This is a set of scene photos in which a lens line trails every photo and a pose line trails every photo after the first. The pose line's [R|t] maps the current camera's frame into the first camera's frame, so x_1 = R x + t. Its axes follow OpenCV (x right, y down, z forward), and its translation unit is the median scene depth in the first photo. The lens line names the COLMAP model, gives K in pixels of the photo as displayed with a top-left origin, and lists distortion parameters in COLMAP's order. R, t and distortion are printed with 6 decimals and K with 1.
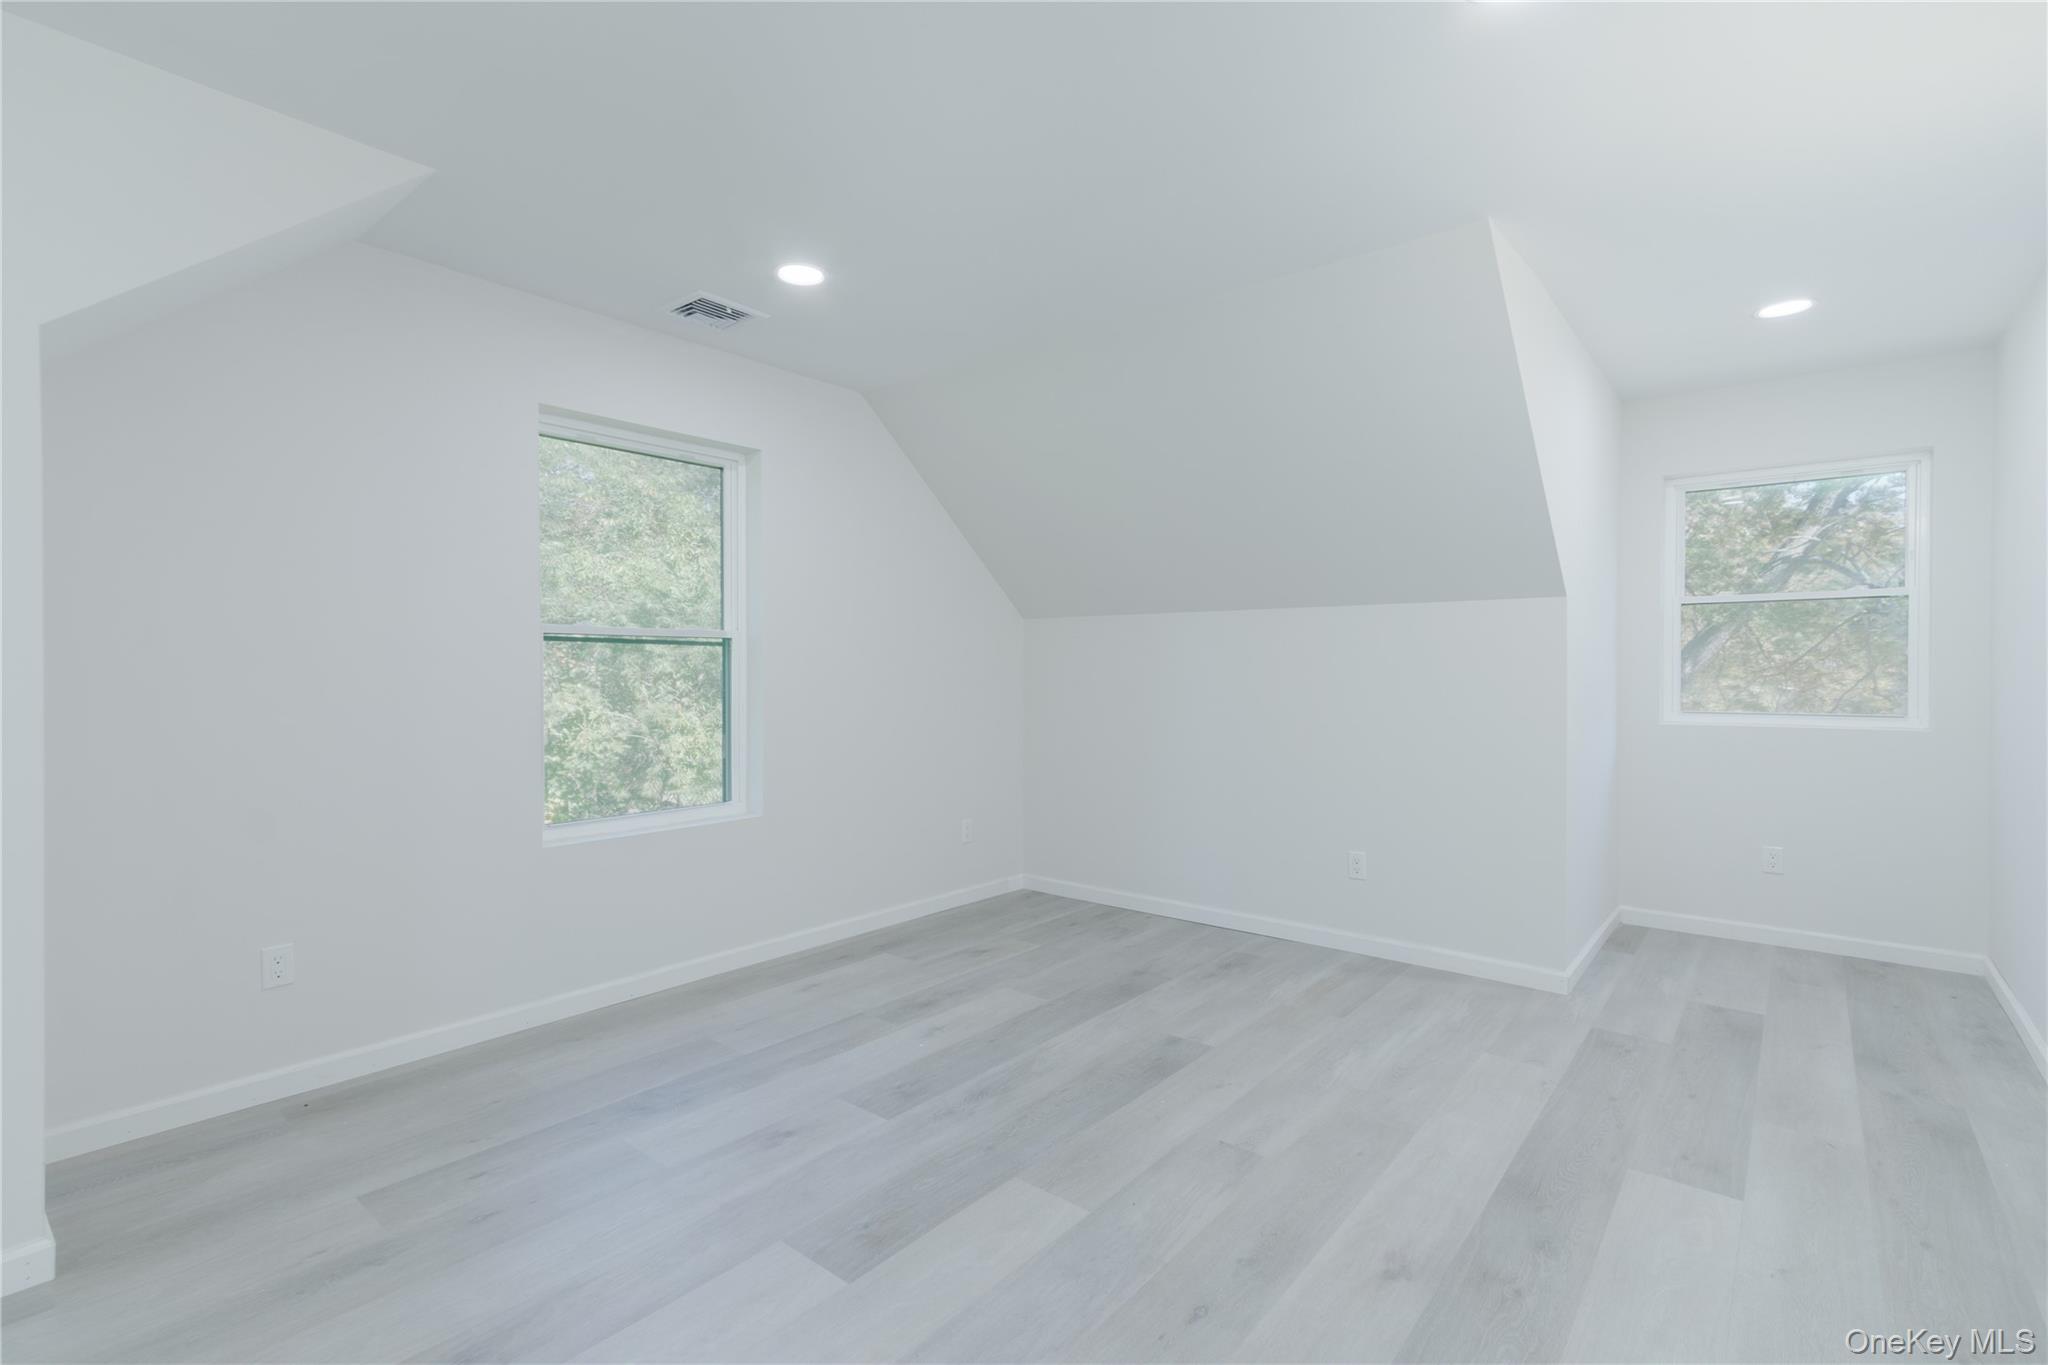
lens RADIAL K [[945.3, 0, 1006.8], [0, 945.3, 675.0], [0, 0, 1]] dist [0.005799, -0.000321]
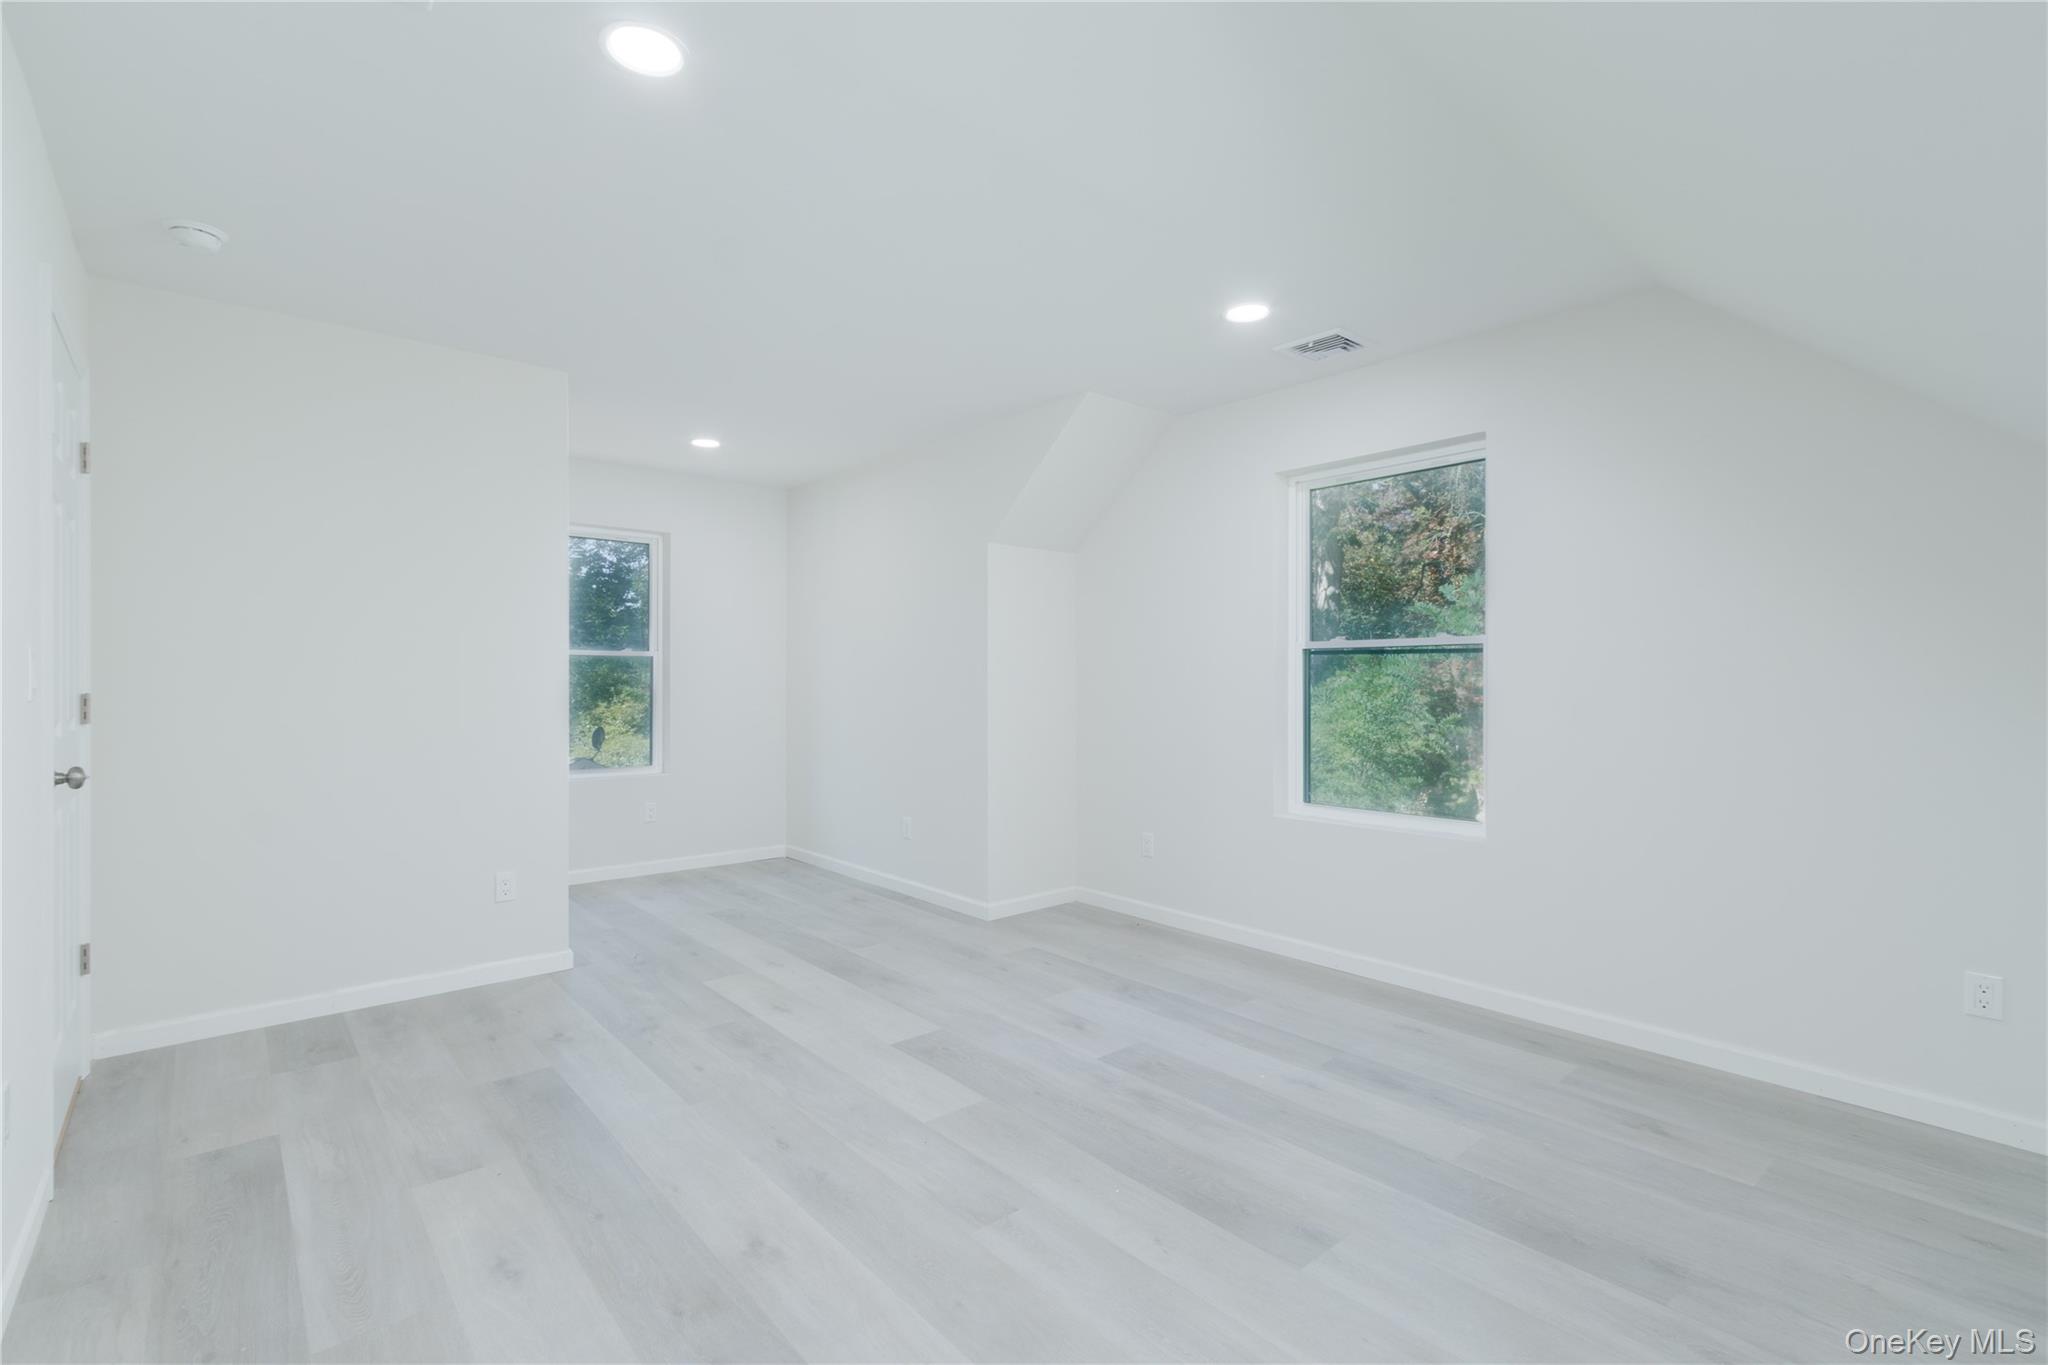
lens RADIAL K [[945.3, 0, 1006.8], [0, 945.3, 675.0], [0, 0, 1]] dist [0.005799, -0.000321]
pose [[-0.179475, -0.003515, -0.983756, 0.928814], [-0.005826, 0.999980, -0.002510, -0.002064], [0.983745, 0.005281, -0.179492, 0.970901]]
